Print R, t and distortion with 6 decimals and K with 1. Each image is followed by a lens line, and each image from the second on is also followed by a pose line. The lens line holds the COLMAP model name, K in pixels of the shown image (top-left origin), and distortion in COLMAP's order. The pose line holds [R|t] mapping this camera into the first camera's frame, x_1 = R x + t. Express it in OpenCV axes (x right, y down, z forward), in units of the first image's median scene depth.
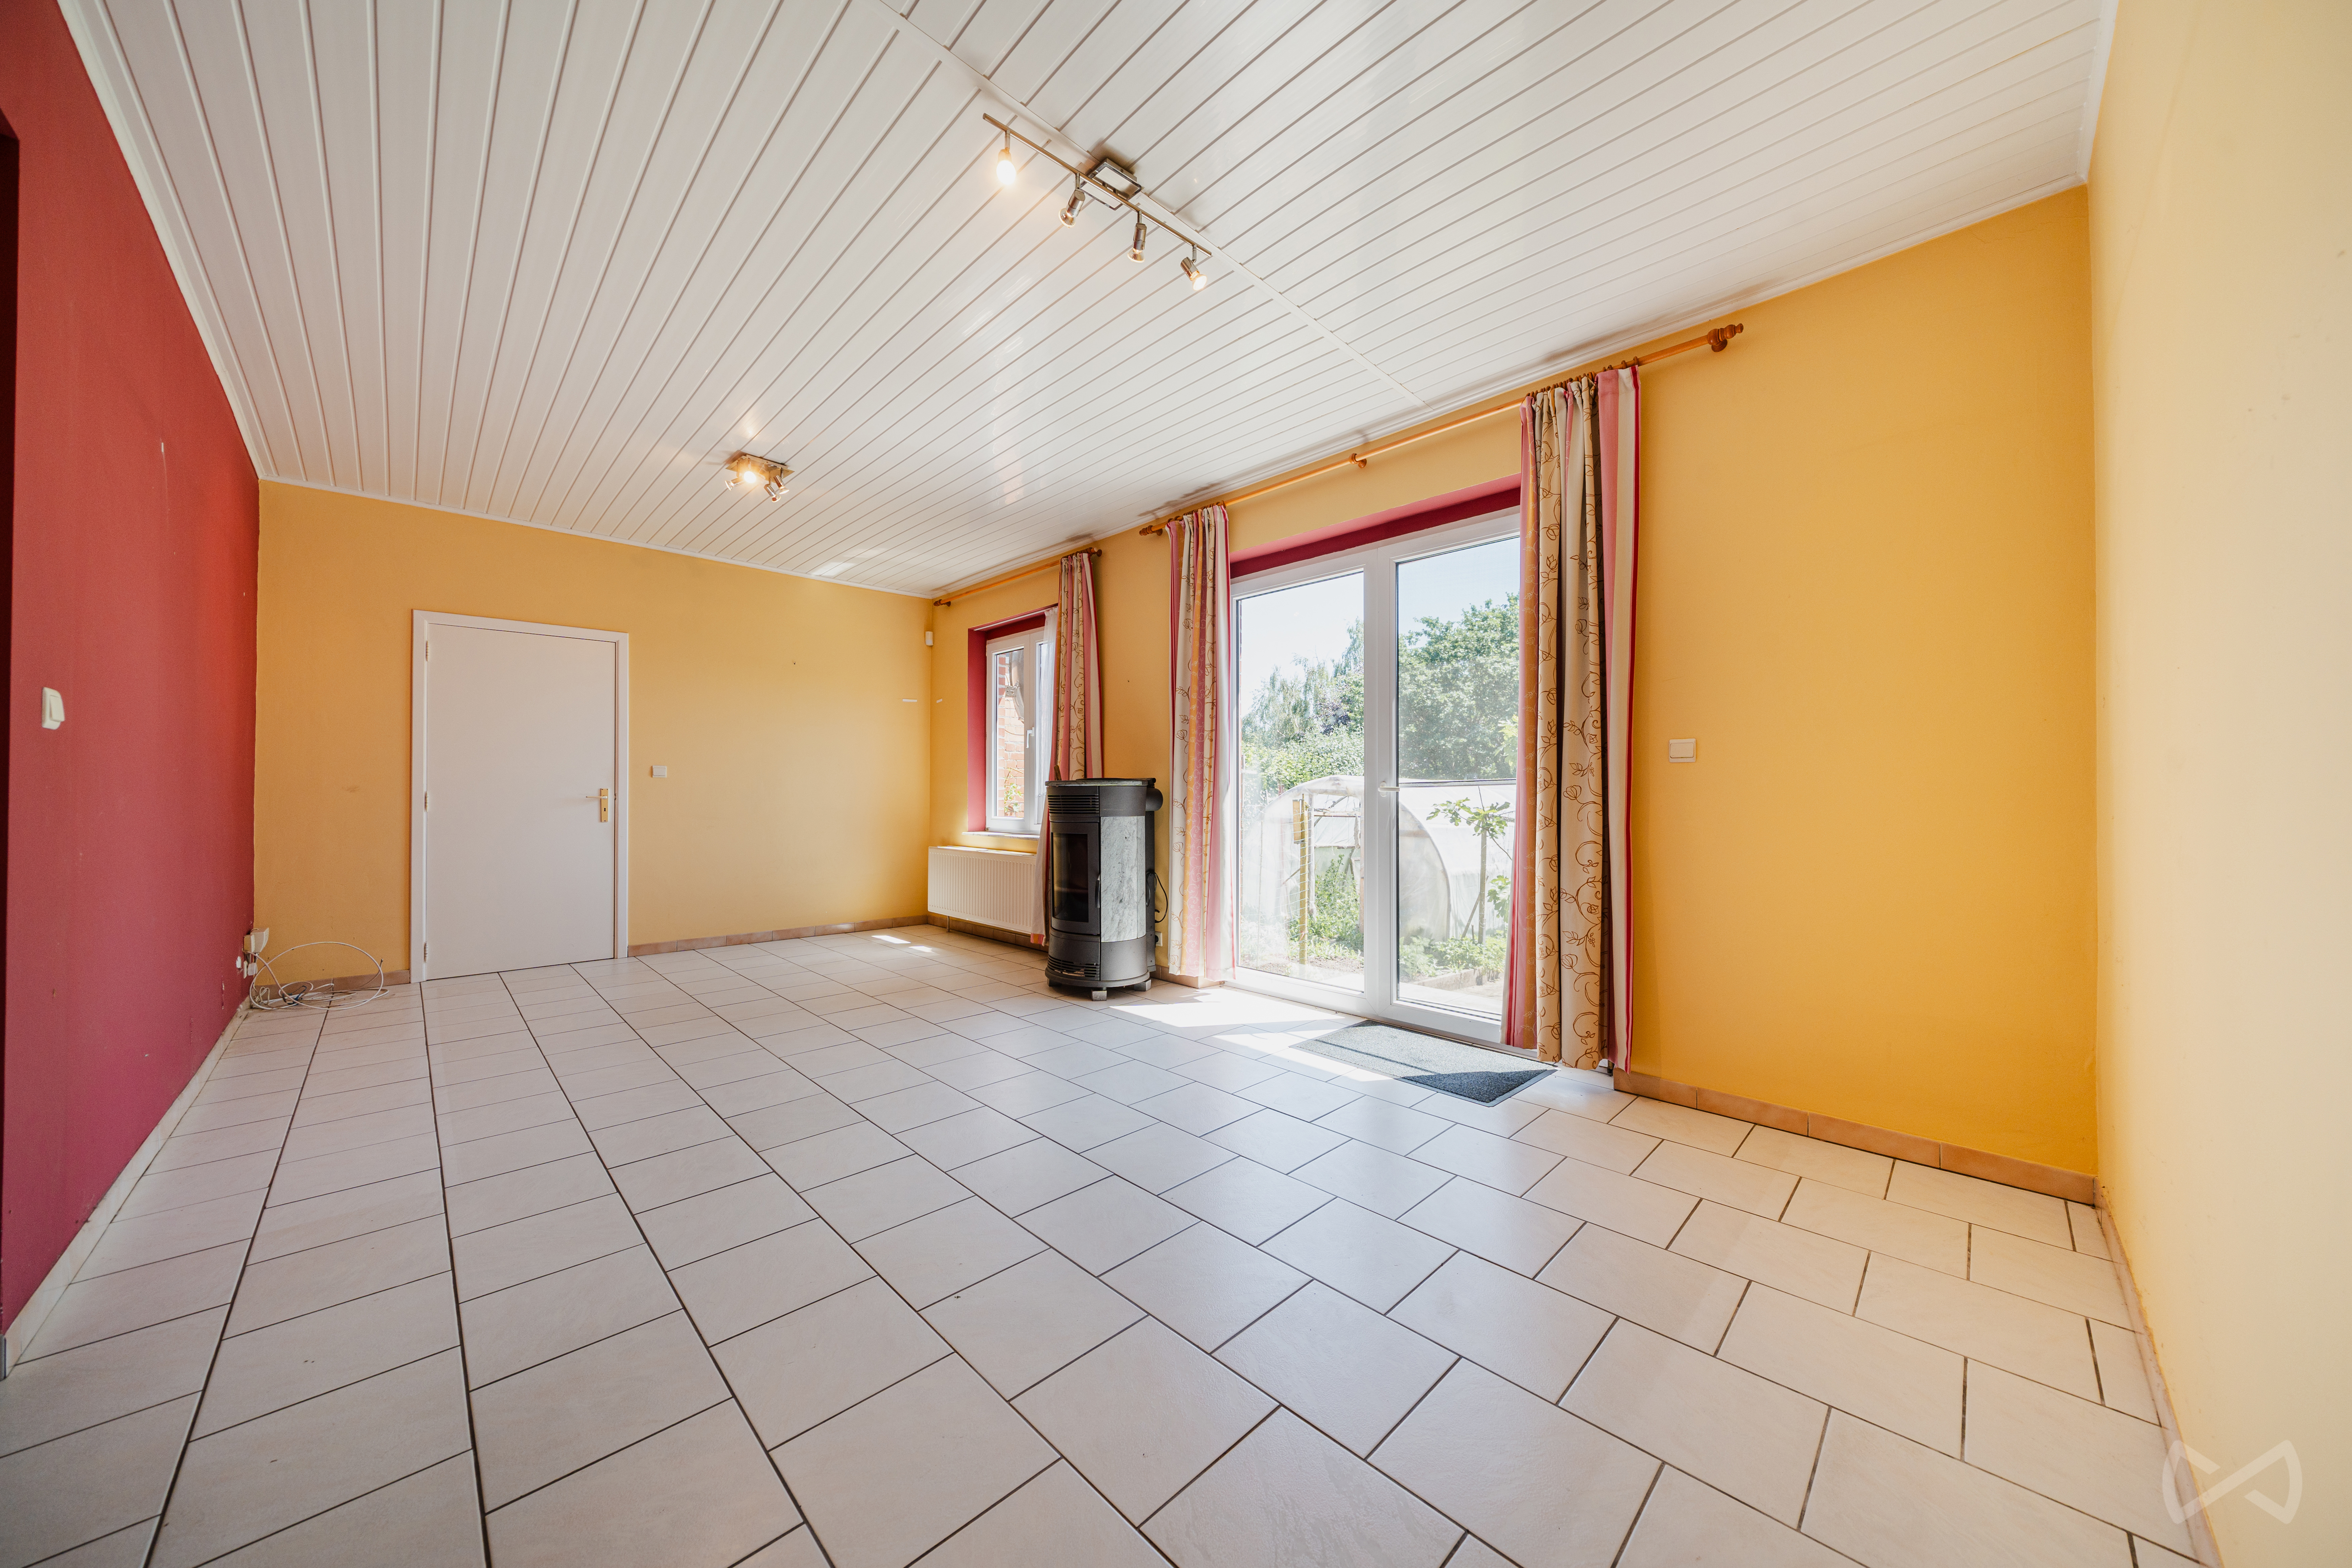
lens RADIAL K [[798.1, 0, 1172.9], [0, 798.1, 784.2], [0, 0, 1]] dist [-0.002715, -0.001596]
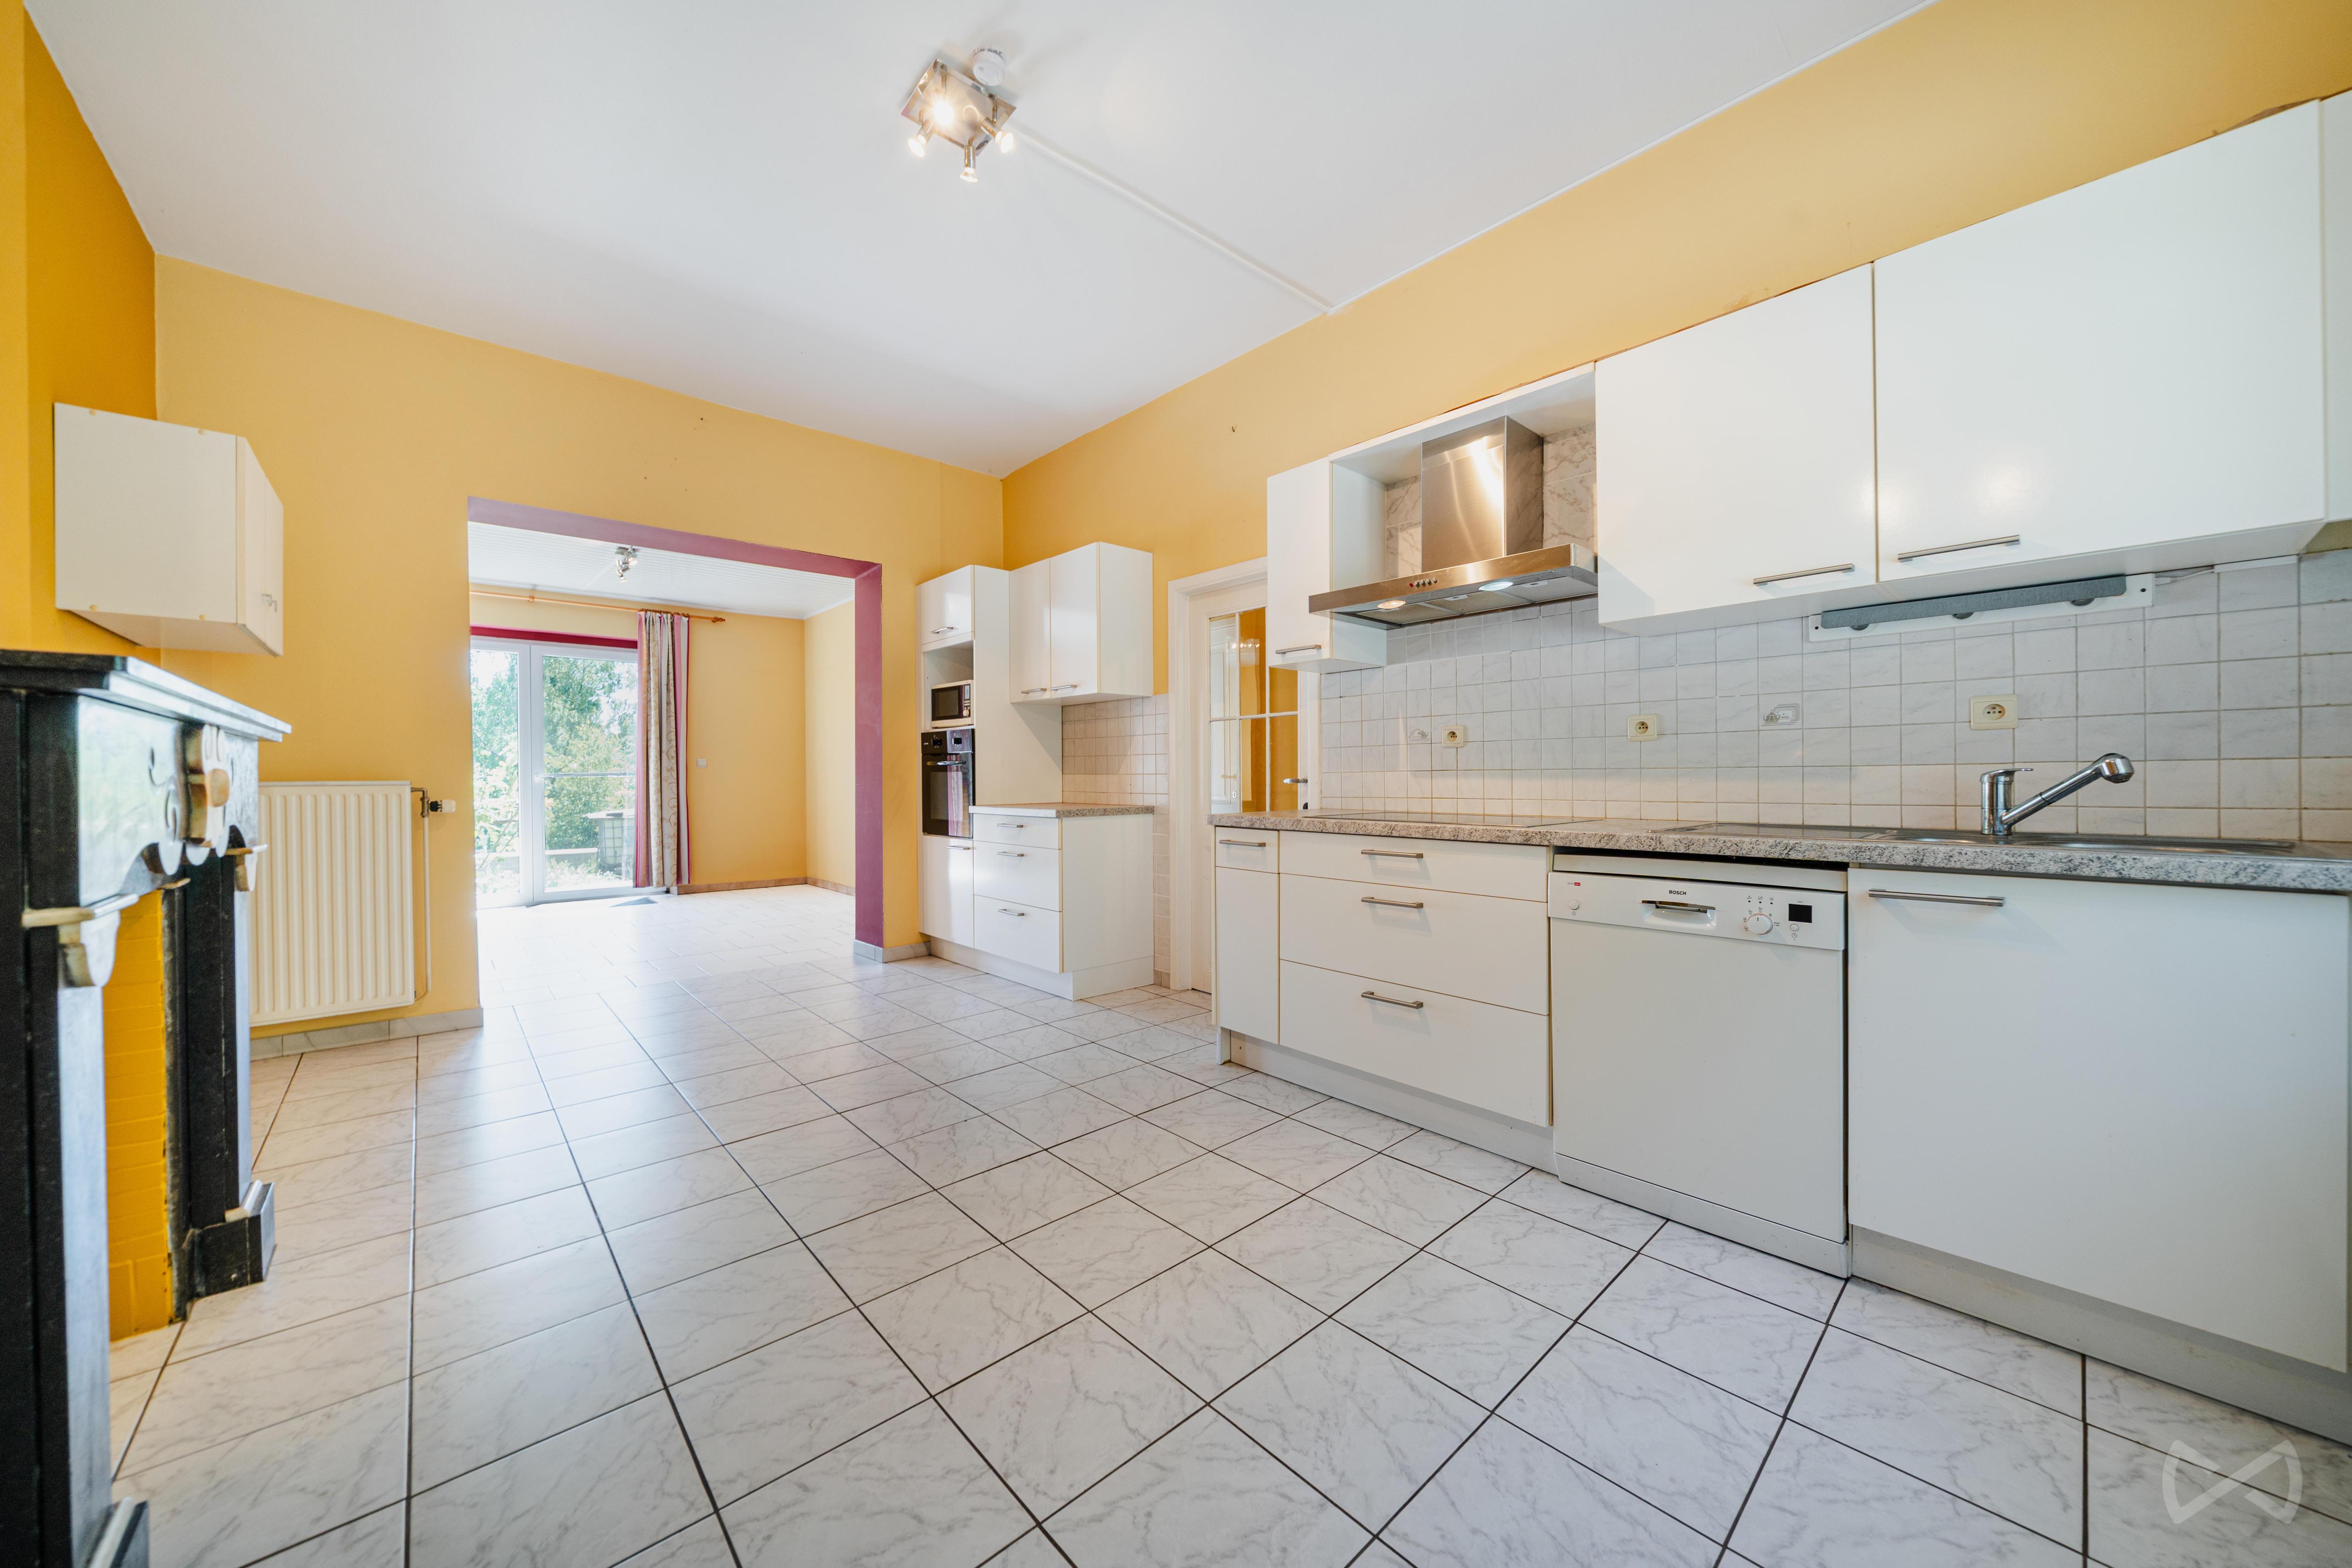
lens RADIAL K [[836.2, 0, 1168.6], [0, 836.2, 777.4], [0, 0, 1]] dist [-0.000141, 0.000000]
pose [[0.038202, -0.009380, 0.999226, -1.374824], [-0.013303, 0.999863, 0.009895, -0.027288], [-0.999181, -0.013671, 0.038072, -0.448420]]
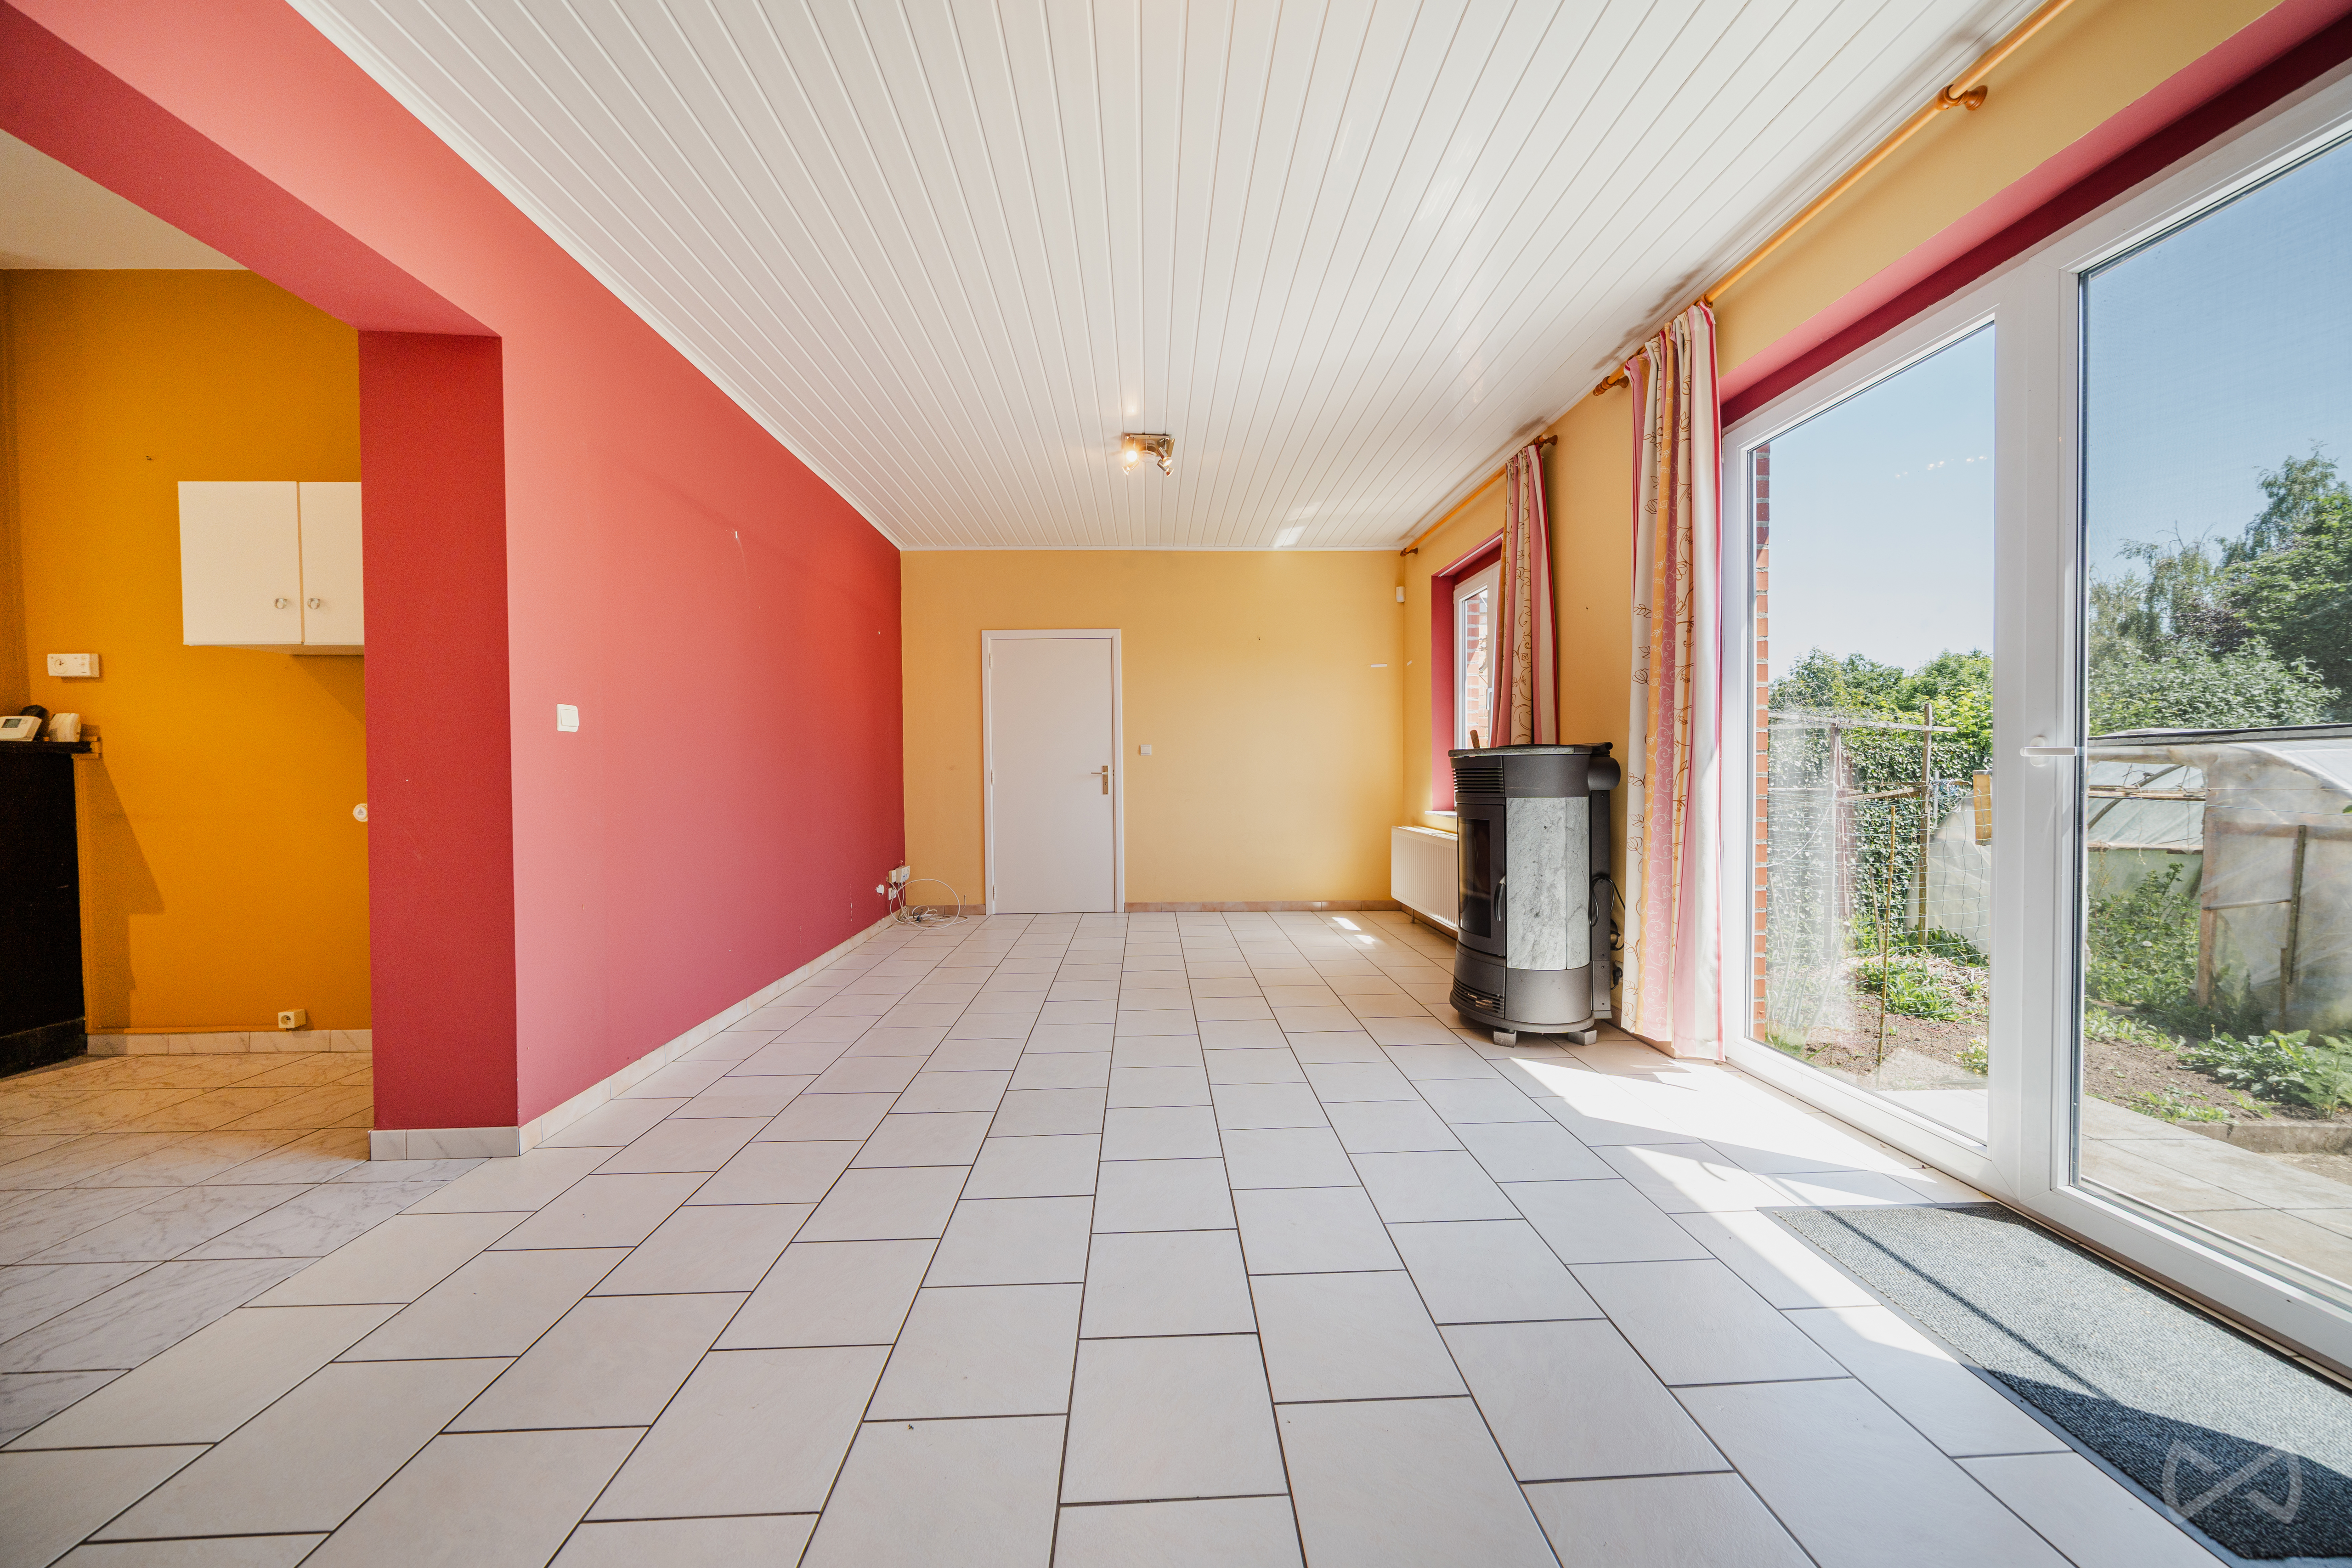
lens RADIAL K [[798.1, 0, 1180.1], [0, 798.1, 781.8], [0, 0, 1]] dist [-0.002715, -0.001596]
pose [[0.743435, 0.003745, -0.668798, 0.170127], [0.017020, 0.999555, 0.024517, 0.003054], [0.668592, -0.029610, 0.743040, 0.244488]]
